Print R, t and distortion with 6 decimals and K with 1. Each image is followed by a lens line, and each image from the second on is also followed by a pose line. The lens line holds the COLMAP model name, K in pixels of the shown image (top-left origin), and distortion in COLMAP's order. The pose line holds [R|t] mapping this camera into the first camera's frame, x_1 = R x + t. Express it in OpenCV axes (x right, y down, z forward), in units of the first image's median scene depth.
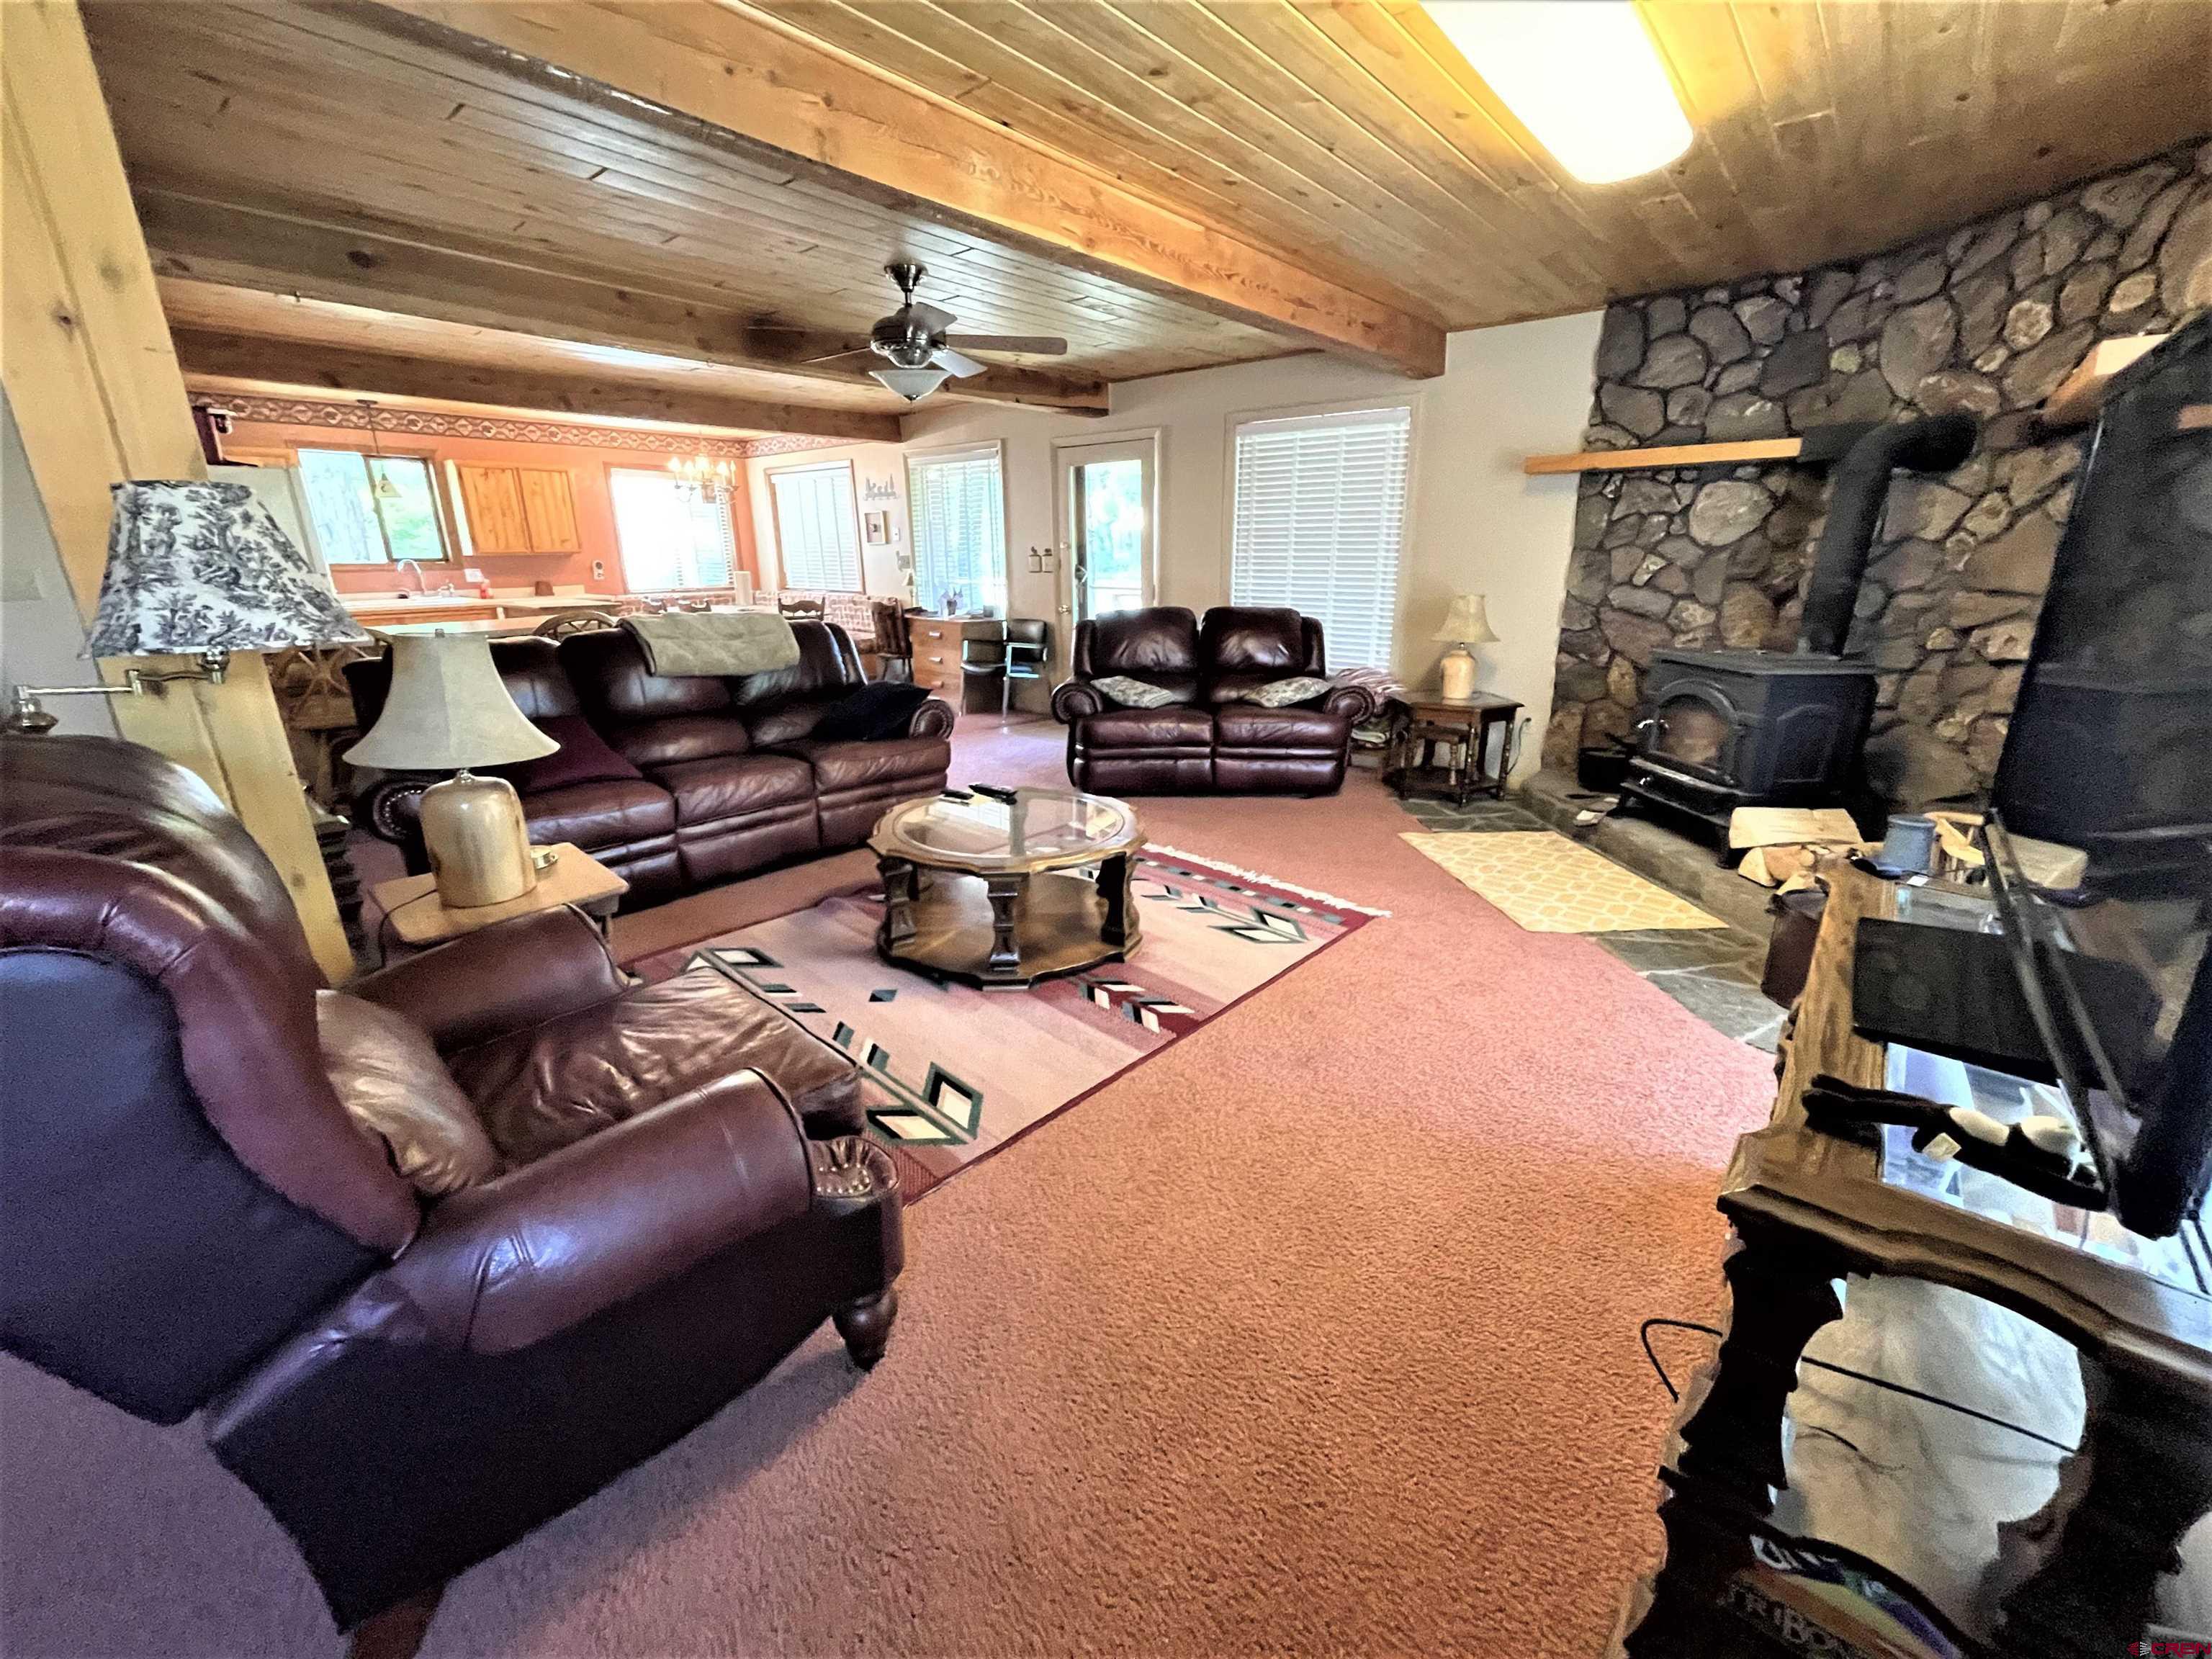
lens RADIAL K [[891.7, 0, 1106.5], [0, 891.7, 828.9], [0, 0, 1]] dist [0.001788, -0.000639]
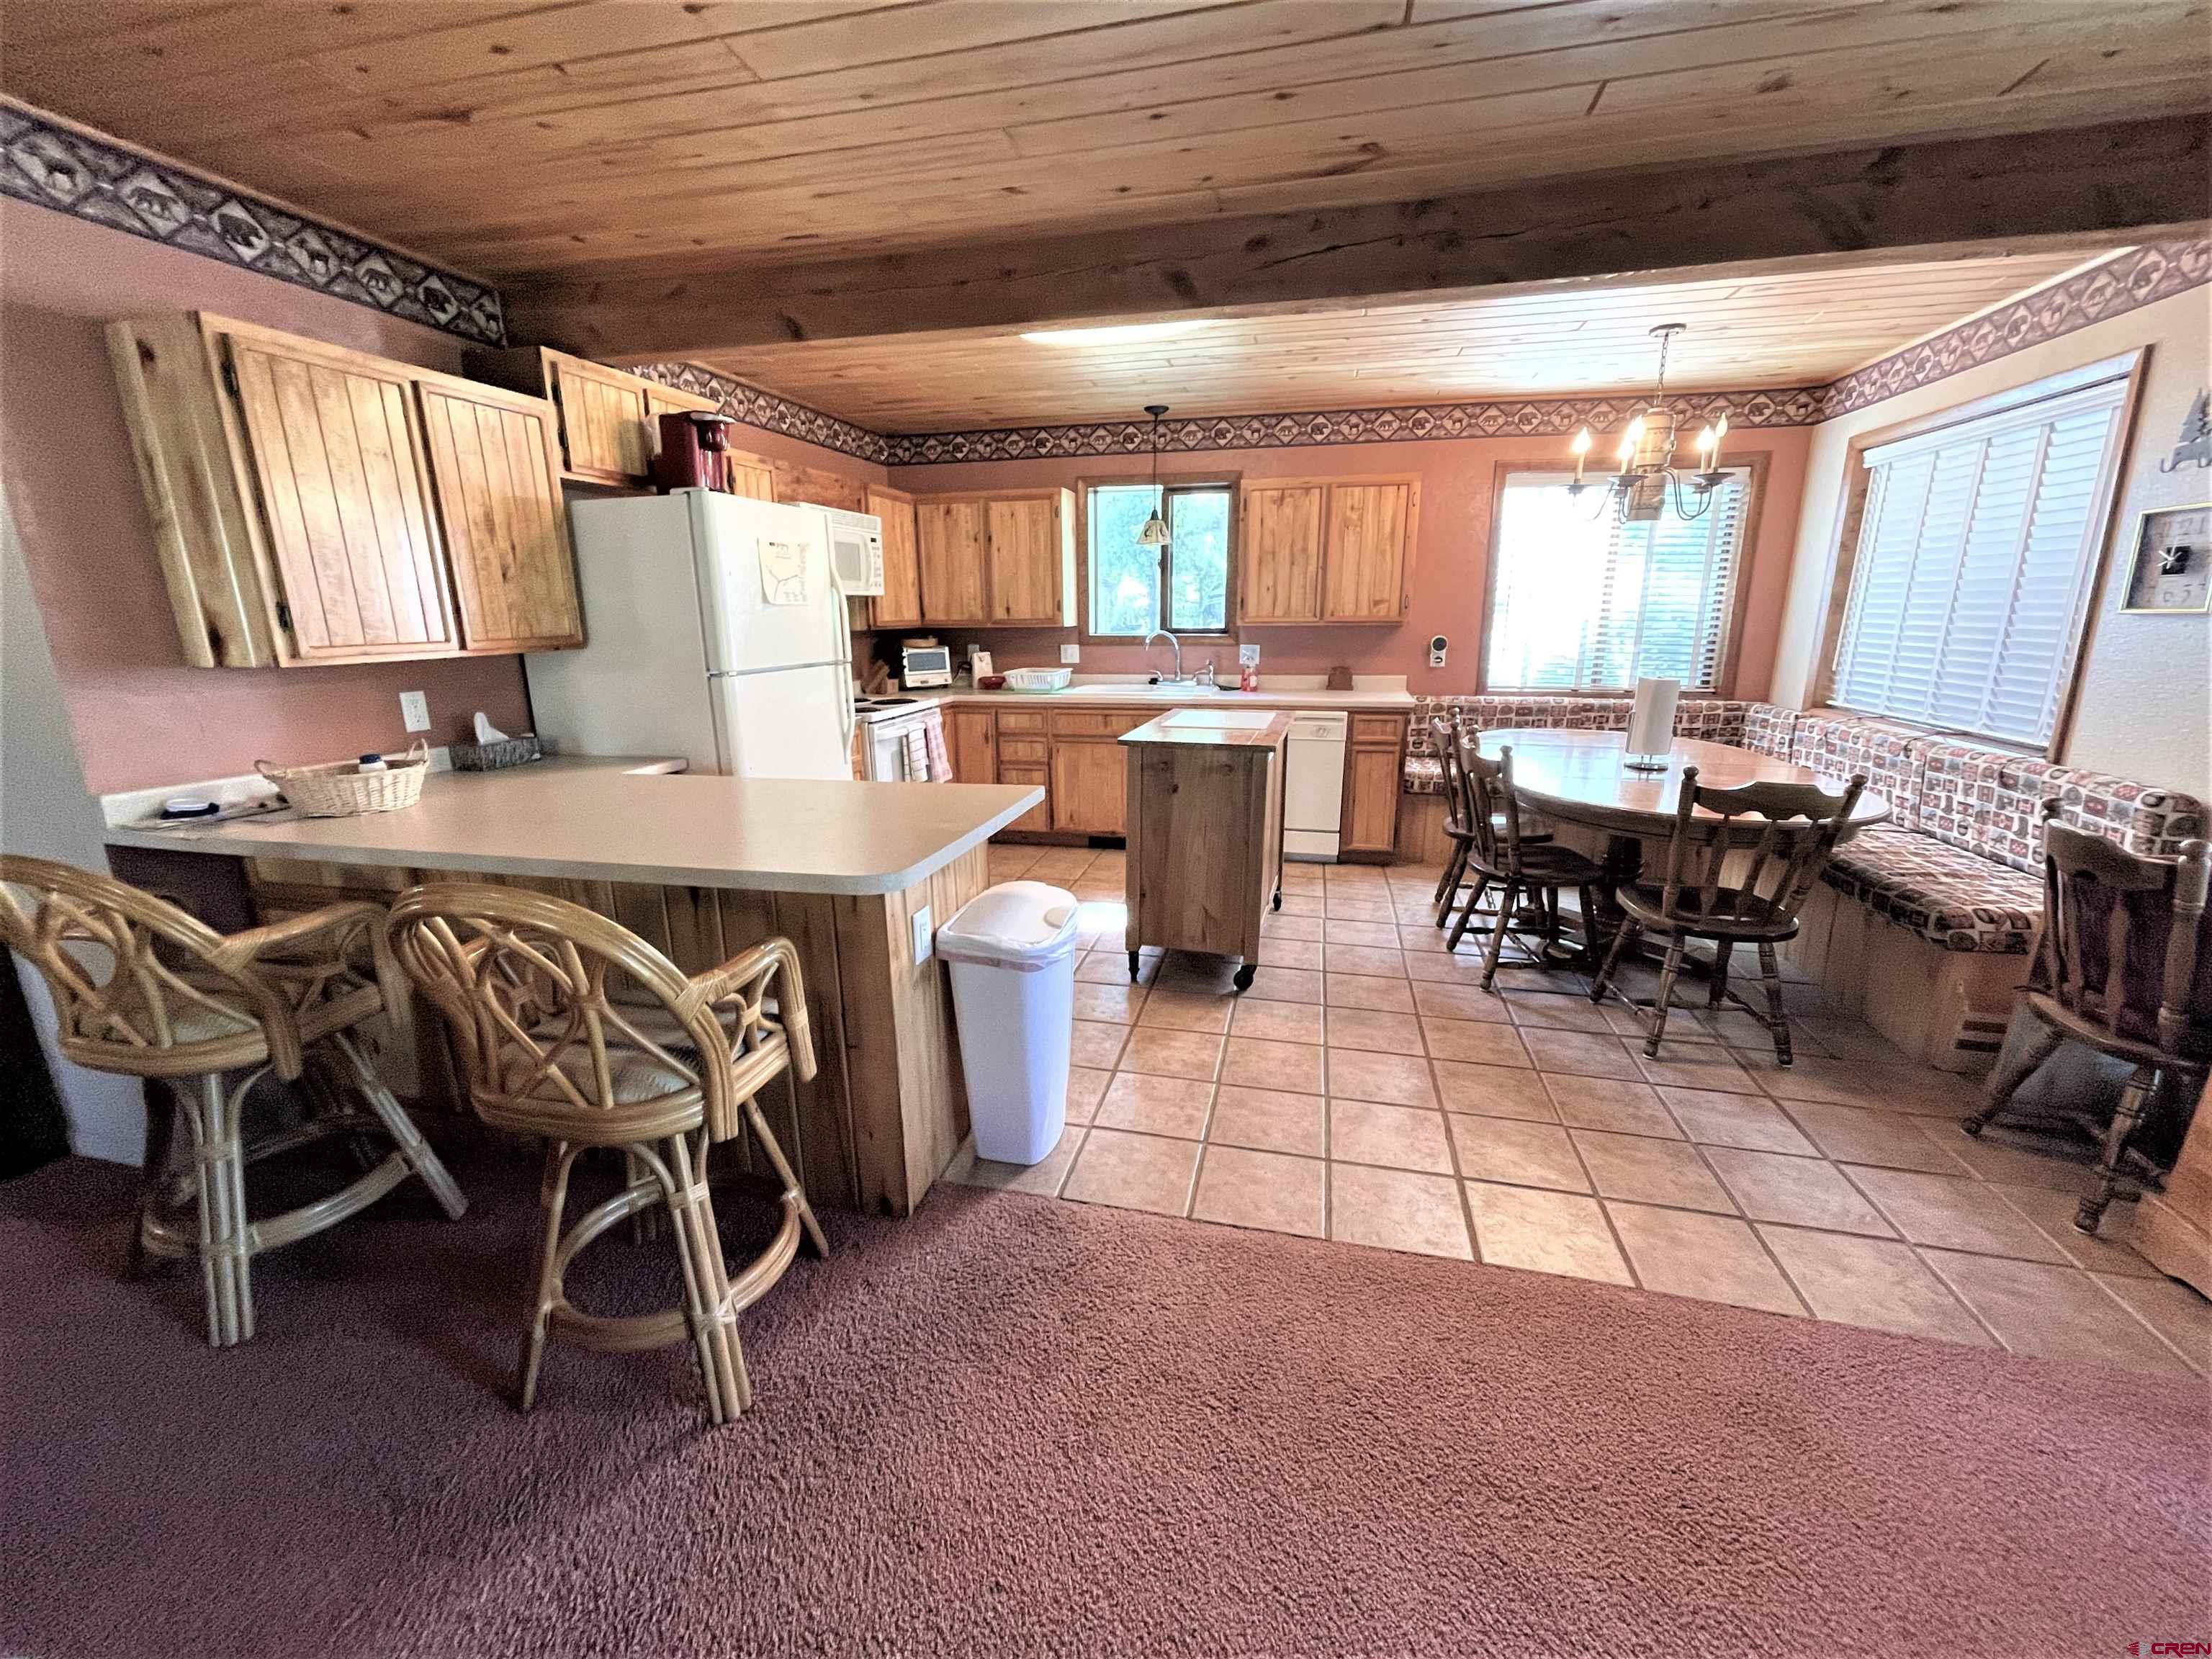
lens RADIAL K [[891.7, 0, 1105.2], [0, 891.7, 831.2], [0, 0, 1]] dist [0.001788, -0.000639]
pose [[0.452951, 0.223645, -0.863028, -0.146525], [-0.264440, 0.958164, 0.109510, -0.192383], [0.851414, 0.178617, 0.493142, 0.574058]]
